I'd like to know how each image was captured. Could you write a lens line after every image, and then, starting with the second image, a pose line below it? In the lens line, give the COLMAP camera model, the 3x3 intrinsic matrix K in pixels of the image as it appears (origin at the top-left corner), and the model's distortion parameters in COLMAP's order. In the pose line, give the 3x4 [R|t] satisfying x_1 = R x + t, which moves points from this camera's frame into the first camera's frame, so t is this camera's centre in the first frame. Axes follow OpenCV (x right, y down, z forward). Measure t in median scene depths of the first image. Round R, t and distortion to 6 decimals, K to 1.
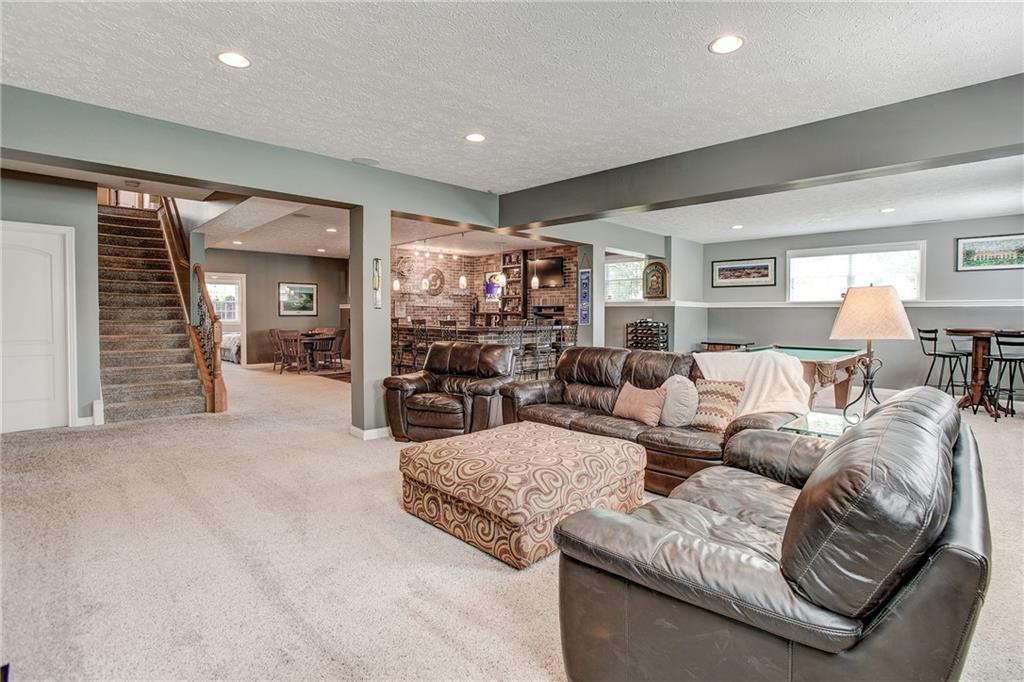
lens RADIAL K [[478.7, 0, 529.4], [0, 478.7, 337.0], [0, 0, 1]] dist [-0.066785, 0.022225]
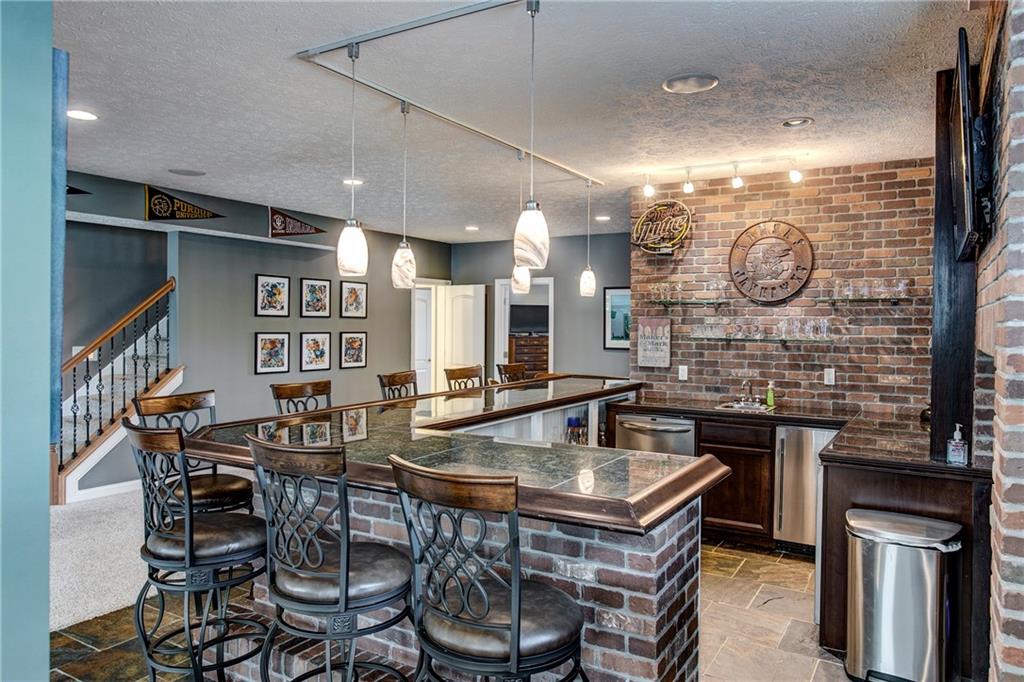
lens RADIAL K [[681.8, 0, 515.8], [0, 681.8, 325.7], [0, 0, 1]] dist [-0.028215, 0.001726]
pose [[0.234958, 0.000201, -0.972006, 0.269104], [-0.050304, 0.998662, -0.011953, -0.075264], [0.970703, 0.051704, 0.234654, 0.929805]]
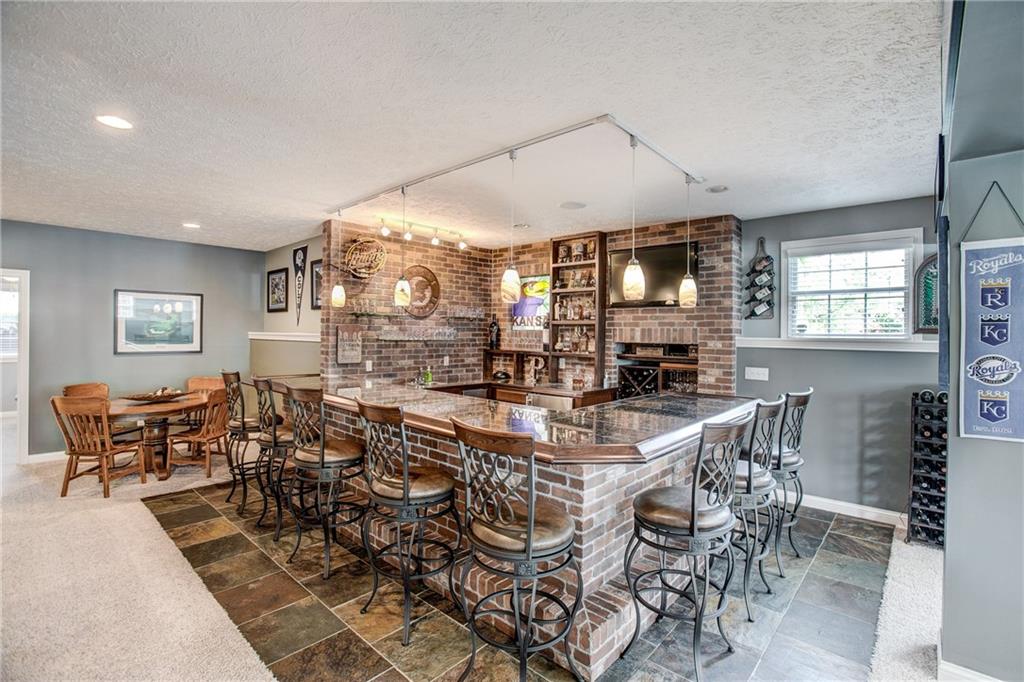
lens RADIAL K [[478.7, 0, 529.4], [0, 478.7, 337.0], [0, 0, 1]] dist [-0.066785, 0.022225]
pose [[0.998830, 0.007309, 0.047801, -0.135433], [-0.005428, 0.999211, -0.039343, -0.060834], [-0.048050, 0.039038, 0.998082, 0.614573]]
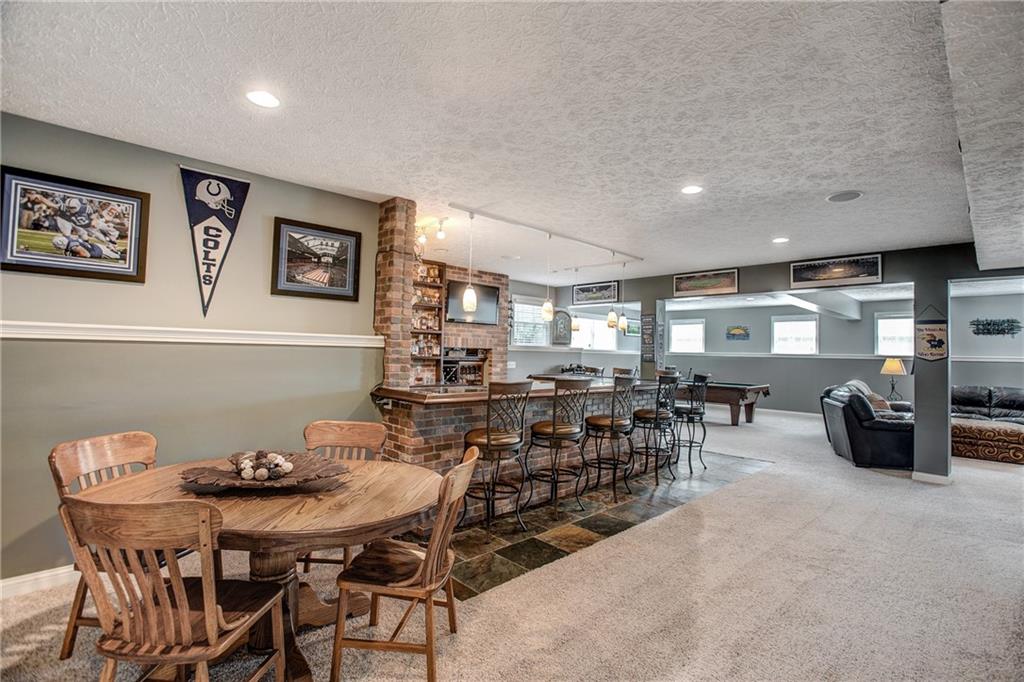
lens RADIAL K [[478.7, 0, 529.4], [0, 478.7, 337.0], [0, 0, 1]] dist [-0.066785, 0.022225]
pose [[0.022760, 0.028068, 0.999347, -0.821882], [0.021769, 0.999355, -0.028564, -0.070170], [-0.999504, 0.022405, 0.022134, 1.061559]]
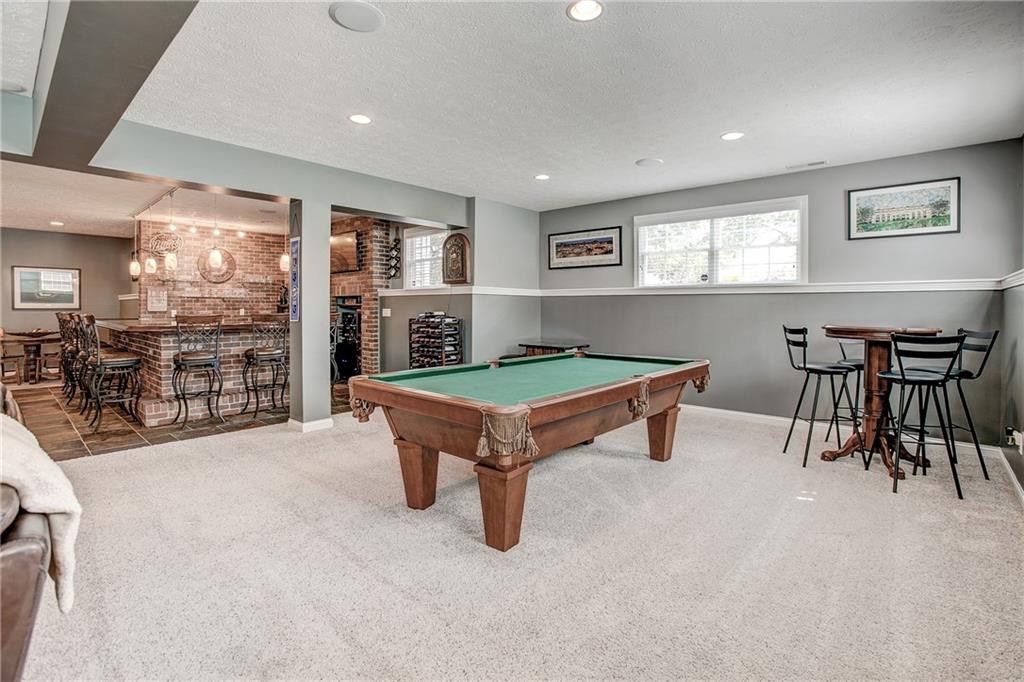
lens RADIAL K [[463.9, 0, 524.8], [0, 463.9, 328.5], [0, 0, 1]] dist [-0.079602, 0.032769]
pose [[0.997774, -0.005589, 0.066444, 0.326280], [0.005669, 0.999983, -0.001007, -0.011867], [-0.066437, 0.001382, 0.997790, 0.297575]]
